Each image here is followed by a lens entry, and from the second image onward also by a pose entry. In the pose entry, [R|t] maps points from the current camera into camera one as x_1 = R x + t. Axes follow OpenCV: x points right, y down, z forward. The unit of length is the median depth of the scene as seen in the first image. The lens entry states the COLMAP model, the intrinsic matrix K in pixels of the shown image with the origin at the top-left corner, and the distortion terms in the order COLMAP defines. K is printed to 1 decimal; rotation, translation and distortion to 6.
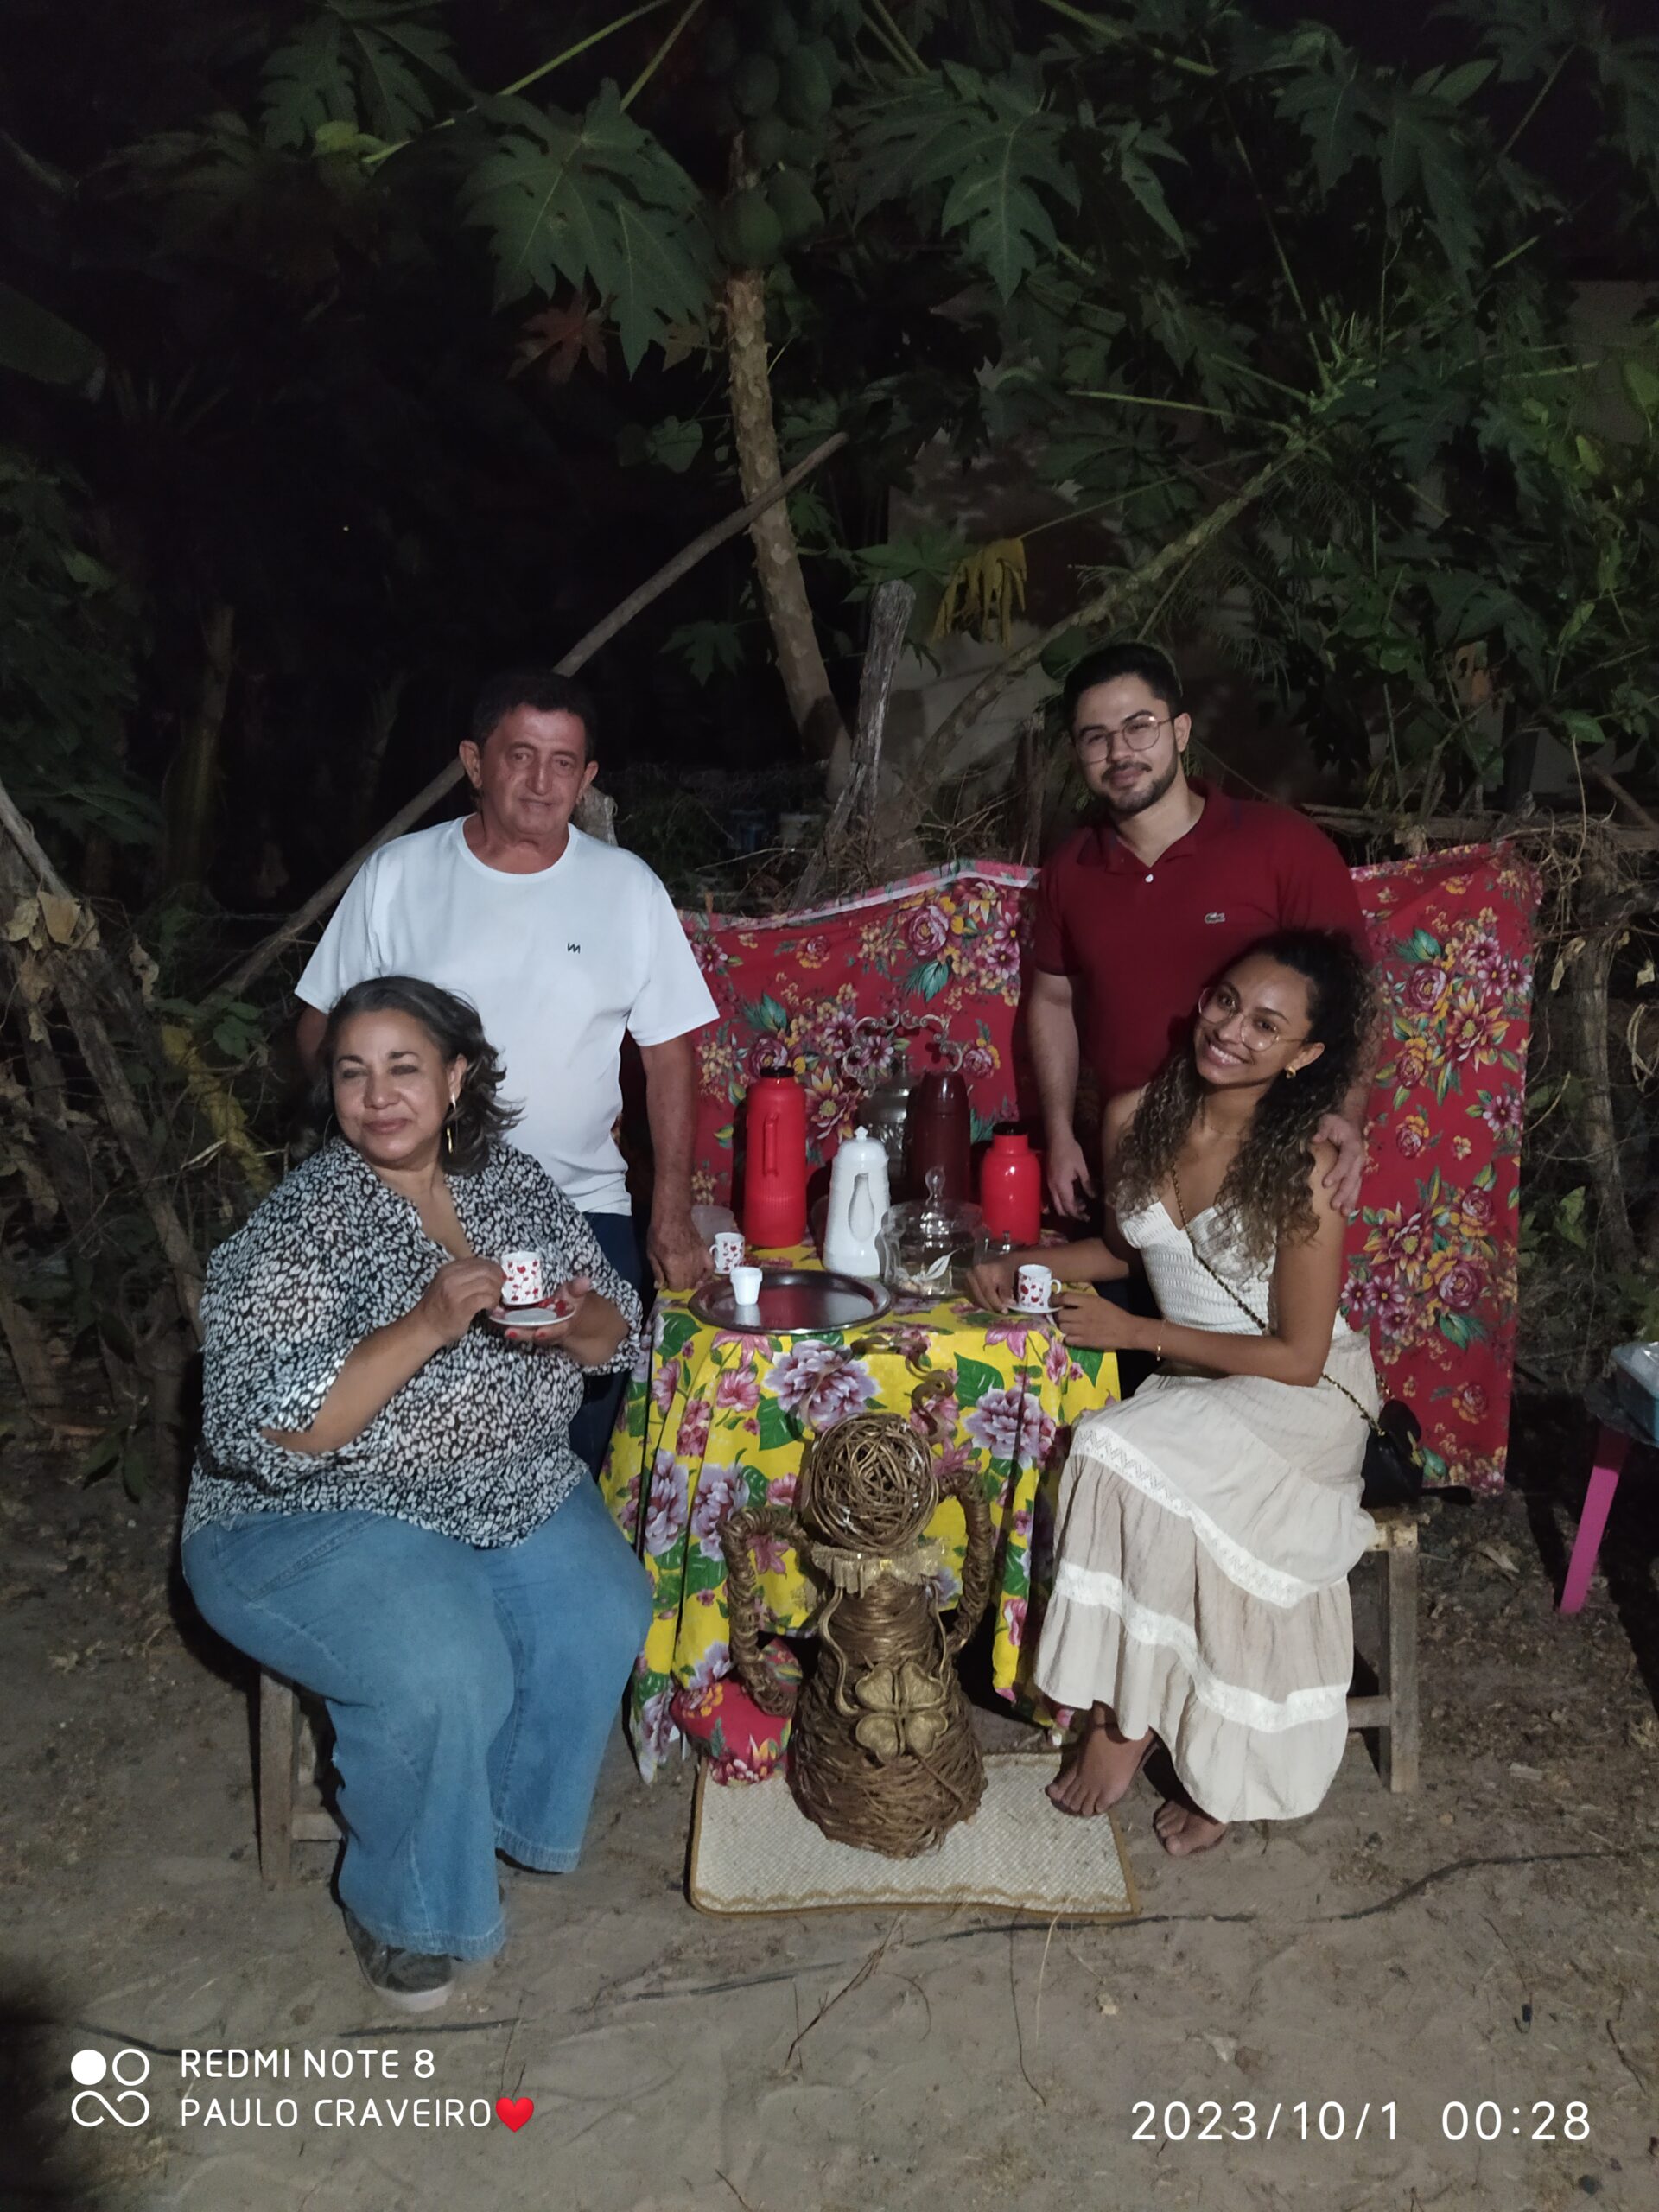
lens RADIAL K [[1717.3, 0, 829.5], [0, 1717.3, 1106.0], [0, 0, 1]] dist [0.033479, -0.000936]
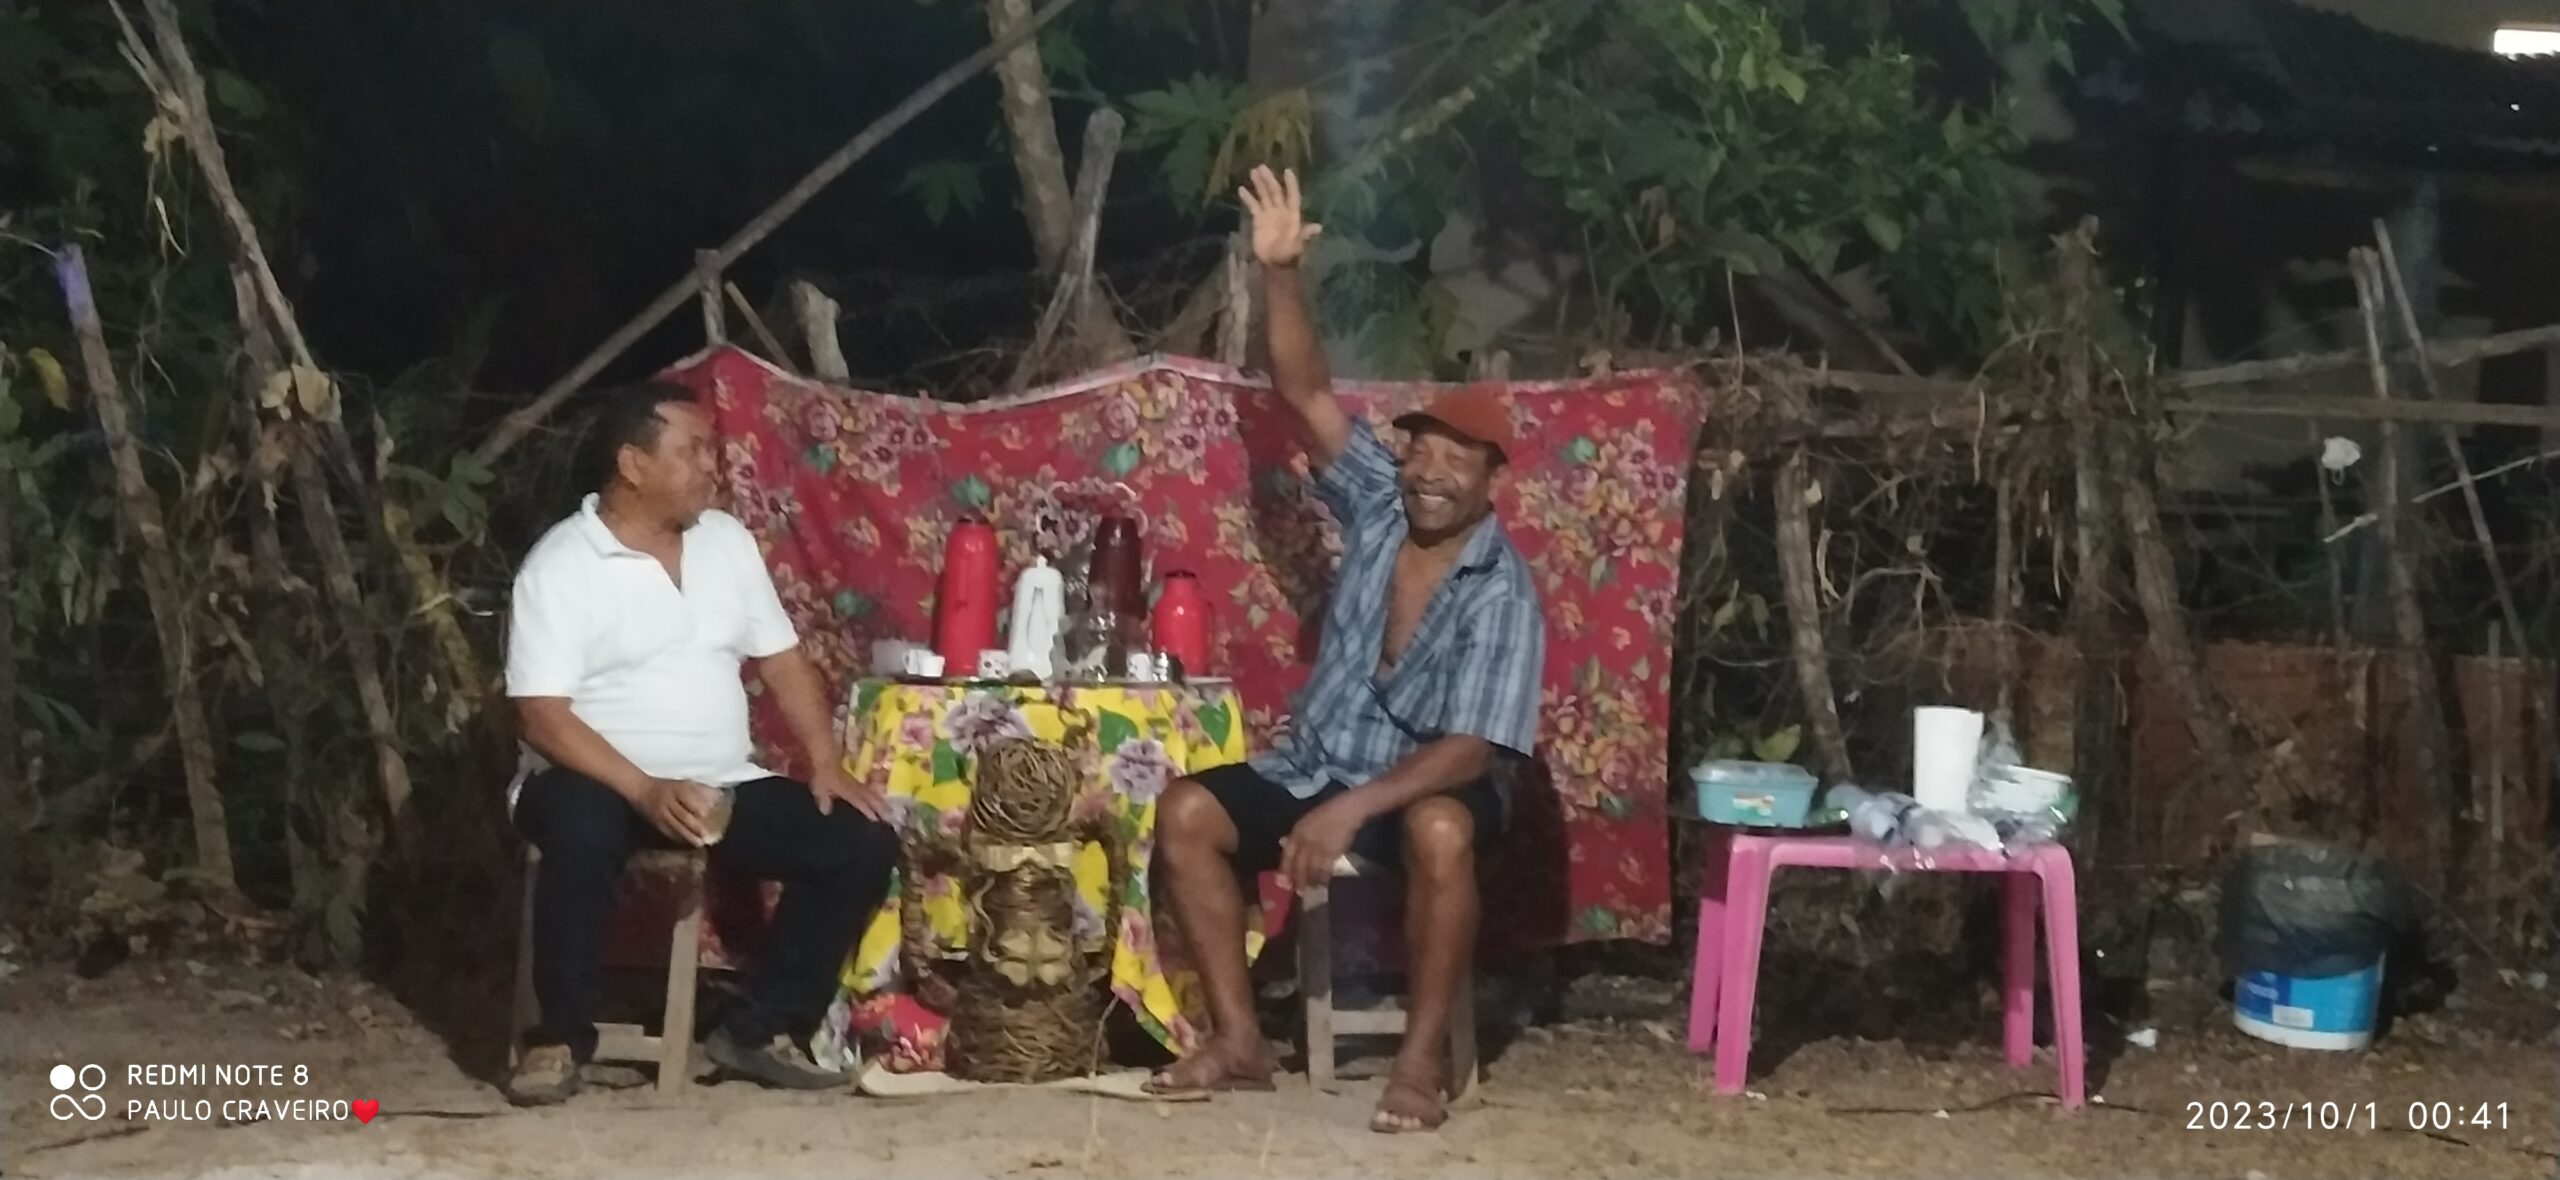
lens RADIAL K [[2778.2, 0, 1280.0], [0, 2778.2, 590.0], [0, 0, 1]] dist [0.015542, -0.015123]
pose [[0.998937, 0.029133, 0.035713, 0.096219], [-0.023448, 0.988349, -0.150391, 0.264739], [-0.039678, 0.149394, 0.987981, -0.712335]]
